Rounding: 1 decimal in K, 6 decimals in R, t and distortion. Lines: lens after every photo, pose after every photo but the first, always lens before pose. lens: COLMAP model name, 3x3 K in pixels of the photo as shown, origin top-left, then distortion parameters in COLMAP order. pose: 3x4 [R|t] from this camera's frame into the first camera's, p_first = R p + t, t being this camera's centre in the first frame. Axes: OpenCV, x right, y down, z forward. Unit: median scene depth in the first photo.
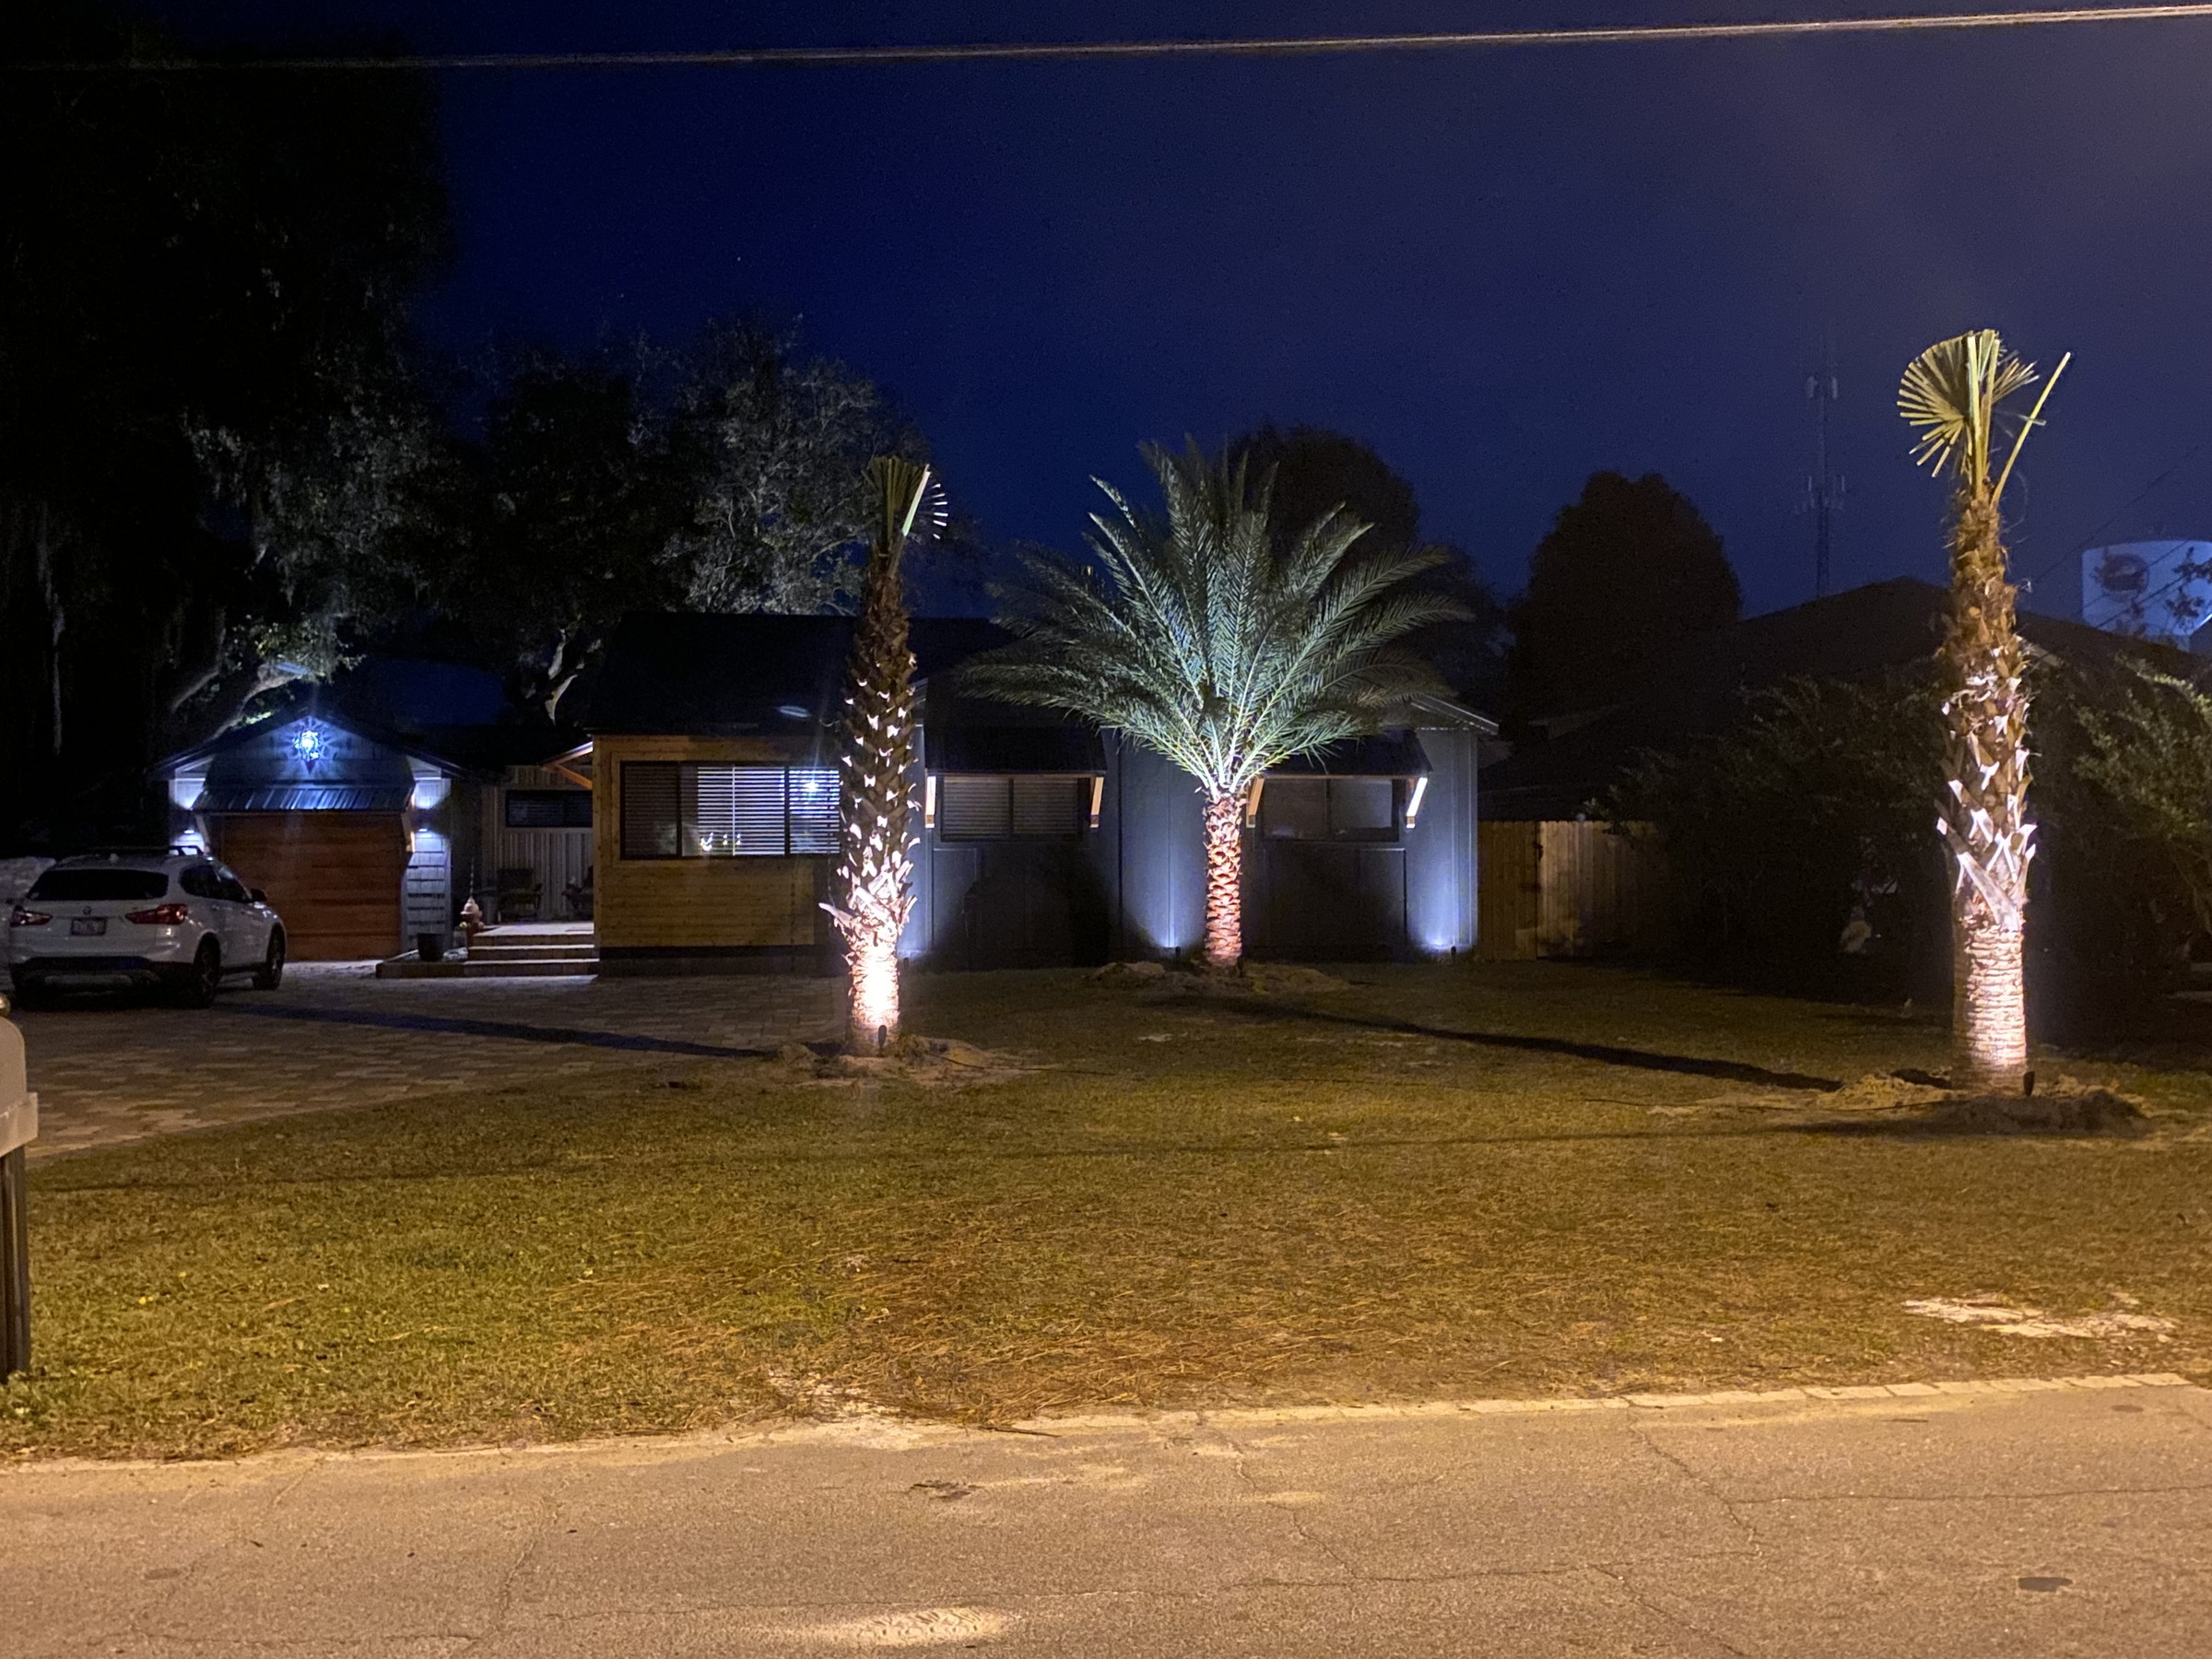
lens RADIAL K [[2067.6, 0, 1100.9], [0, 2067.6, 838.1], [0, 0, 1]] dist [0.008596, 0.000000]
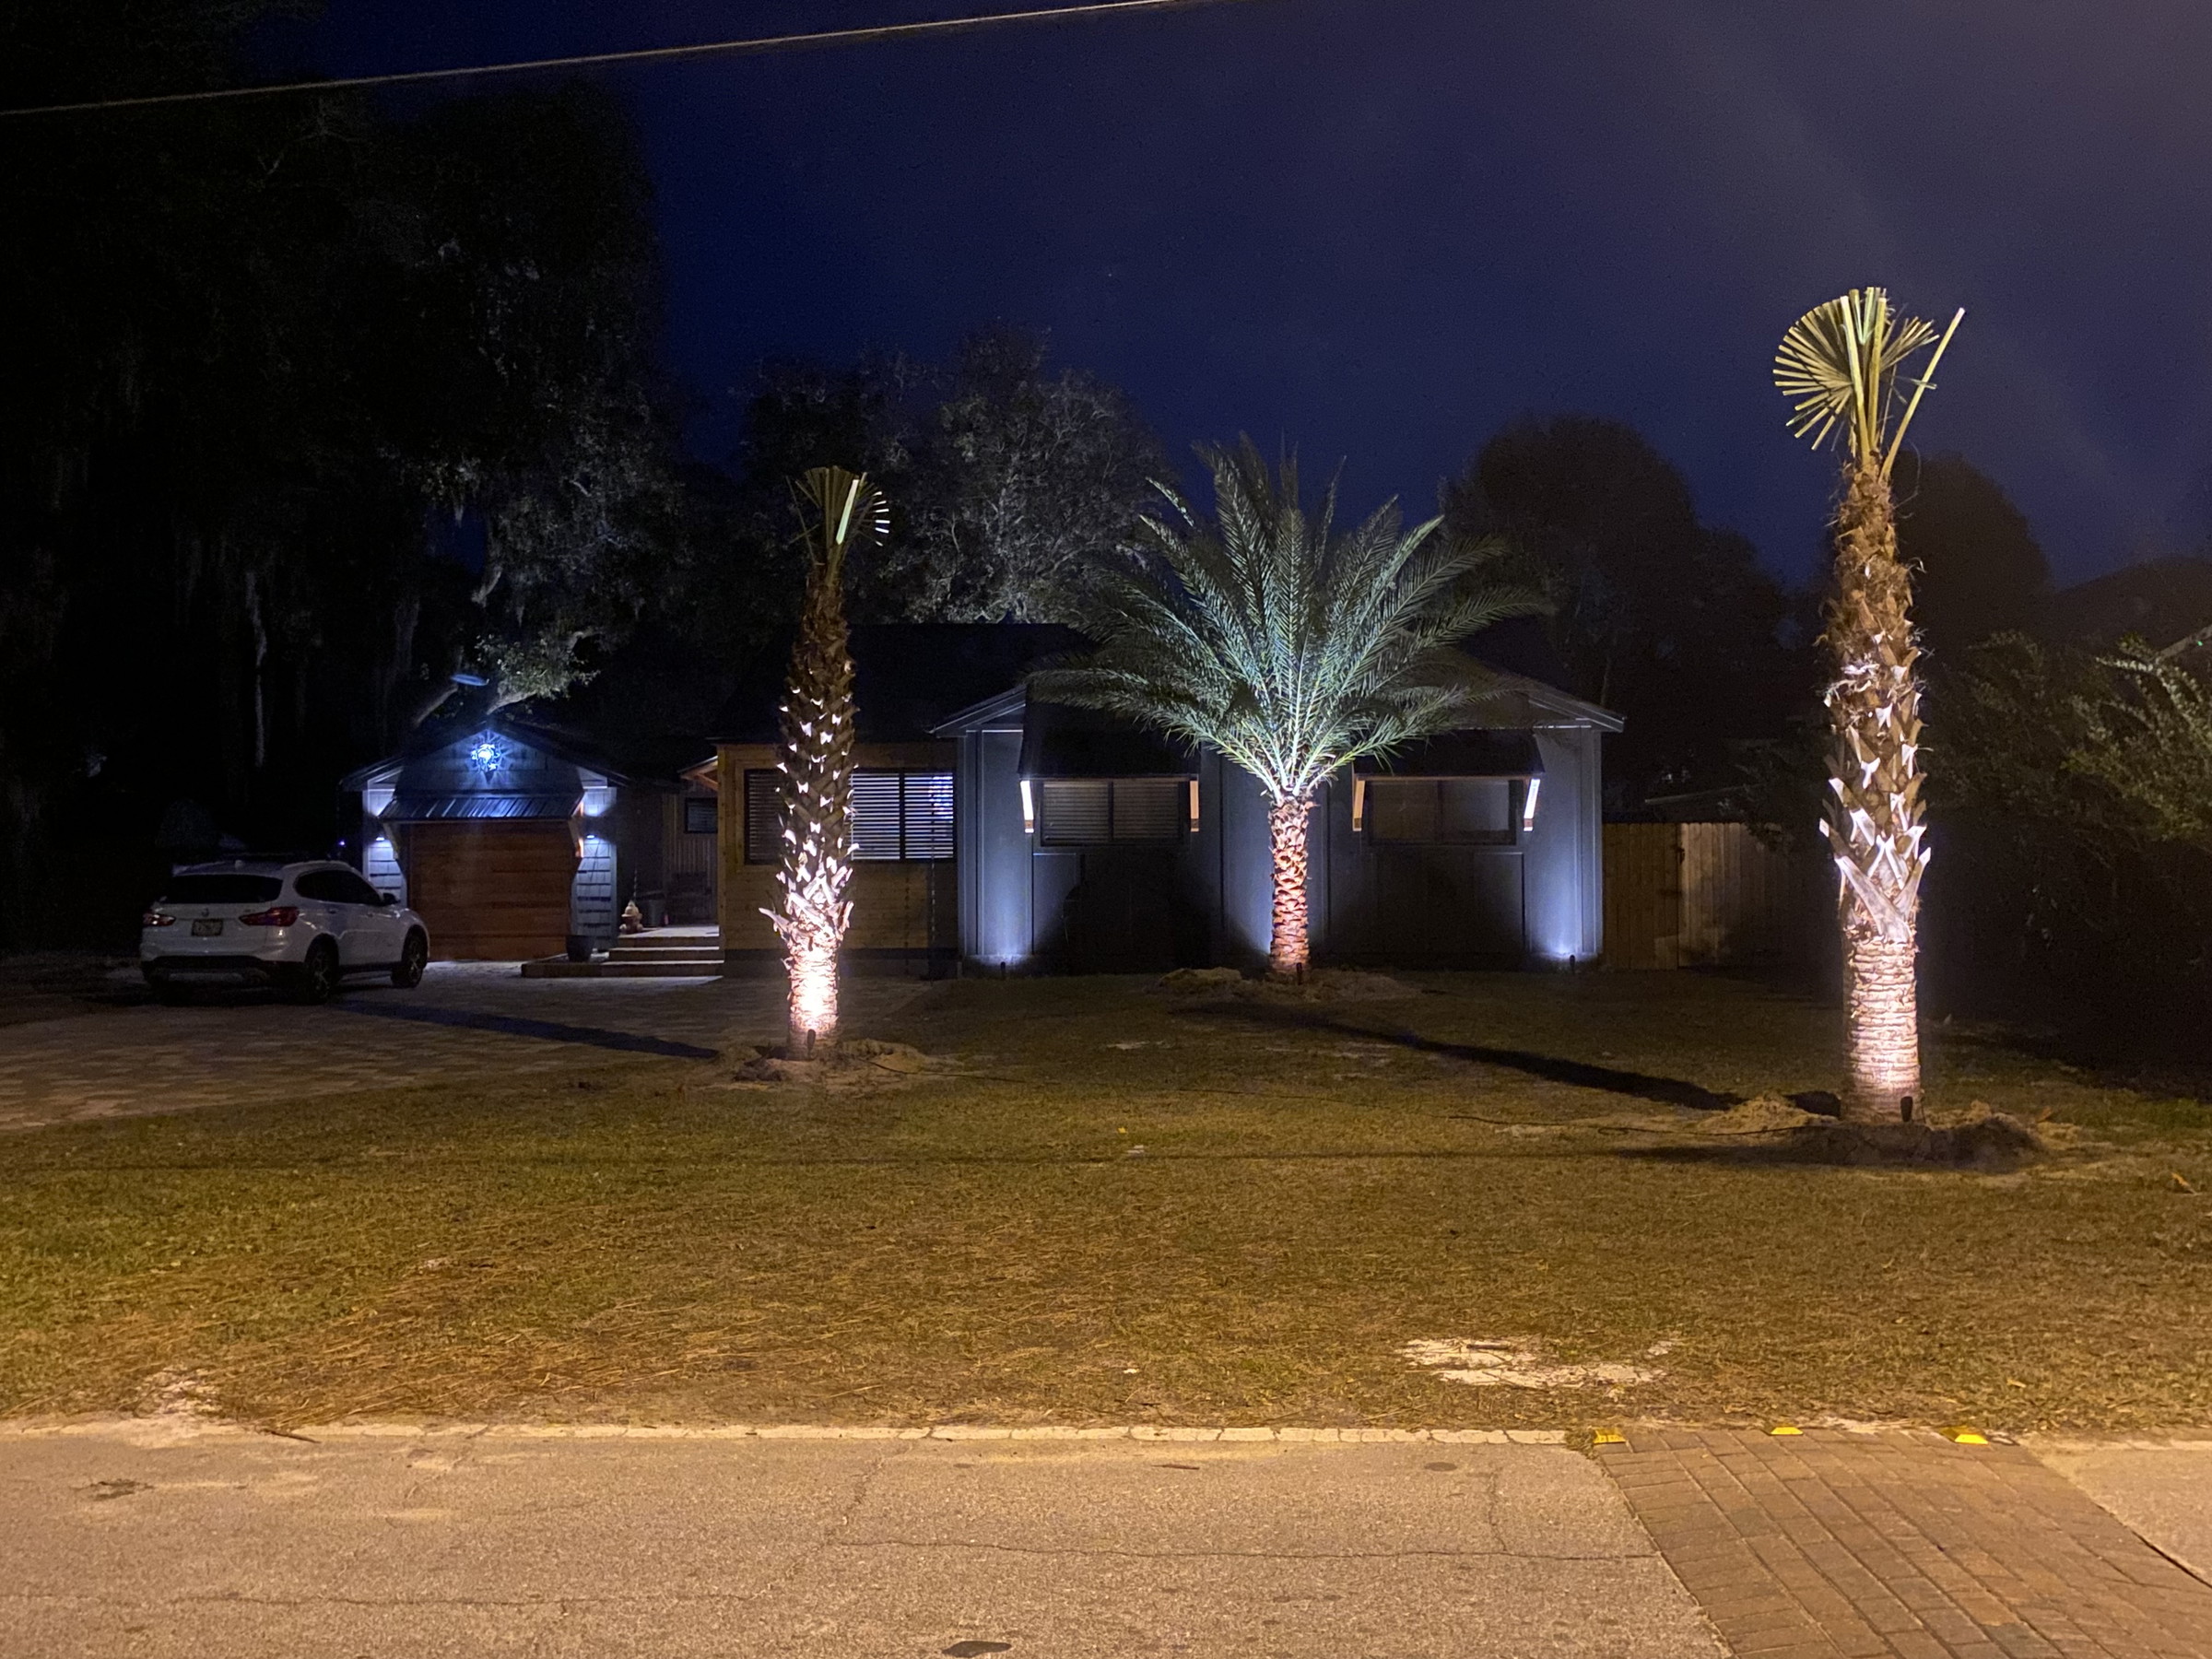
lens RADIAL K [[2067.6, 0, 1104.6], [0, 2067.6, 819.5], [0, 0, 1]] dist [0.008596, 0.000000]
pose [[0.983937, -0.004797, -0.178451, 0.212860], [0.002830, 0.999932, -0.011272, -0.000002], [0.178494, 0.010586, 0.983884, 0.030369]]
